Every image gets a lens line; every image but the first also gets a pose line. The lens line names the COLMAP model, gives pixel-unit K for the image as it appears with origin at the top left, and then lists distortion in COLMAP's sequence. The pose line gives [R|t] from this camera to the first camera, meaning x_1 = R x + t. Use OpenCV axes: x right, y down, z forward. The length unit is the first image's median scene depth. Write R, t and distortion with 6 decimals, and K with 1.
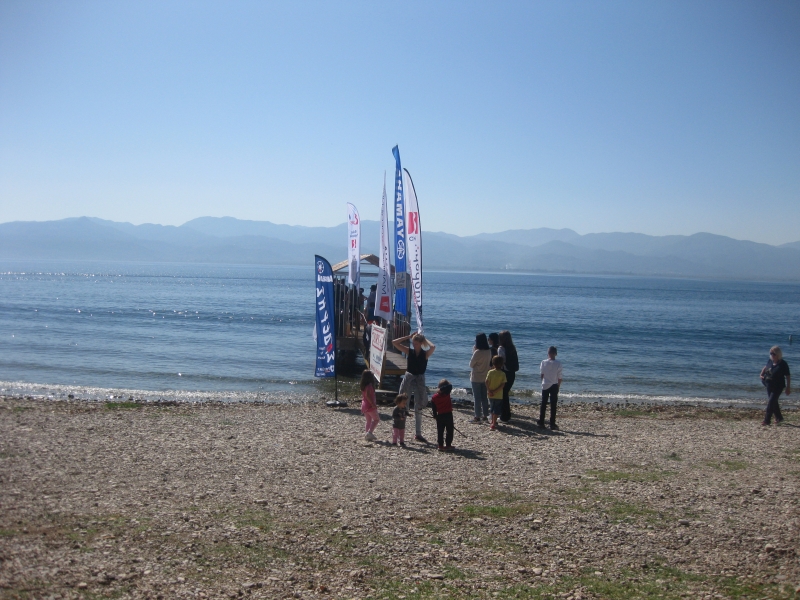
lens RADIAL K [[827.8, 0, 400.0], [0, 827.8, 300.0], [0, 0, 1]] dist [-0.190274, 0.158849]
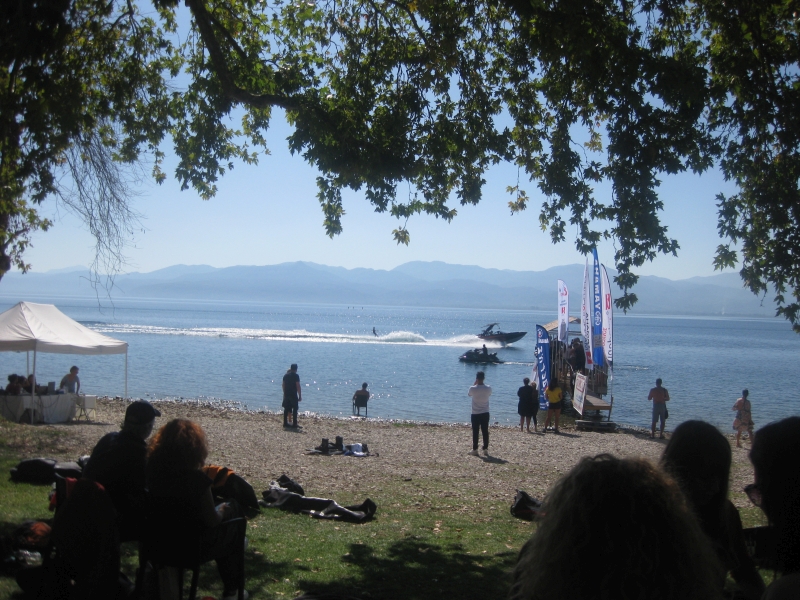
lens RADIAL K [[827.8, 0, 400.0], [0, 827.8, 300.0], [0, 0, 1]] dist [-0.190274, 0.158849]
pose [[0.968662, 0.002221, -0.248372, 0.025015], [-0.015433, 0.998566, -0.051259, -0.021620], [0.247902, 0.053486, 0.967308, -0.487383]]
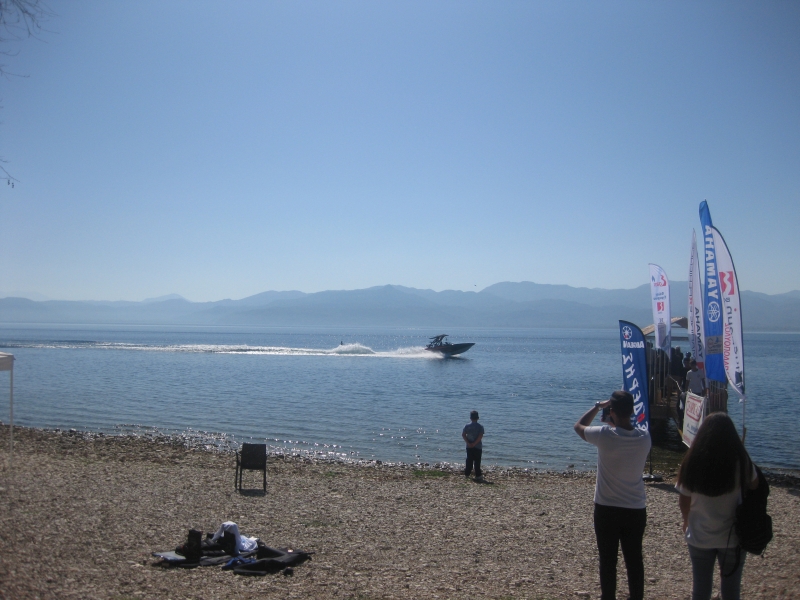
lens RADIAL K [[825.1, 0, 398.9], [0, 825.1, 281.2], [0, 0, 1]] dist [-0.178502, 0.161936]
pose [[0.935358, -0.034131, -0.352051, -0.016555], [-0.001436, 0.994959, -0.100276, -0.004532], [0.353698, 0.094300, 0.930594, 0.029086]]
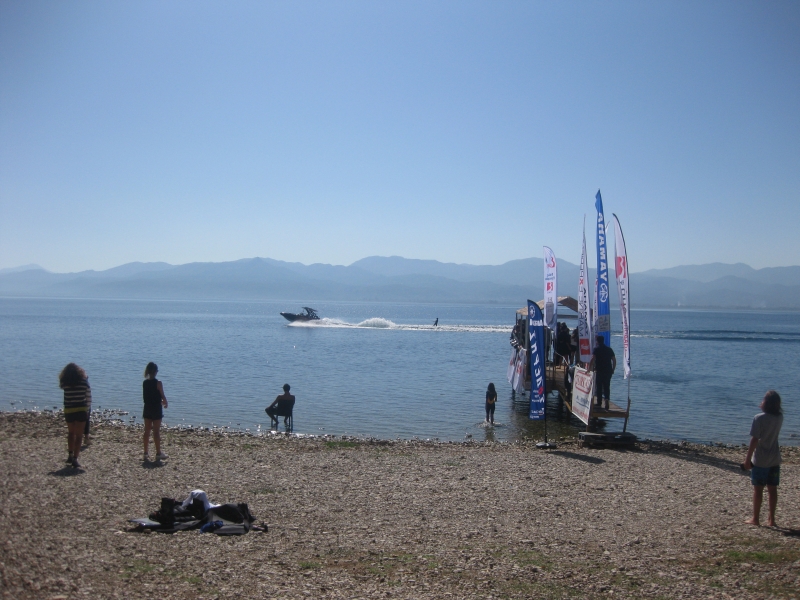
lens RADIAL K [[827.8, 0, 400.0], [0, 827.8, 300.0], [0, 0, 1]] dist [-0.190274, 0.158849]
pose [[0.979796, -0.007989, -0.199838, -0.055459], [-0.001229, 0.998942, -0.045961, -0.007596], [0.199994, 0.045278, 0.978750, -0.033863]]
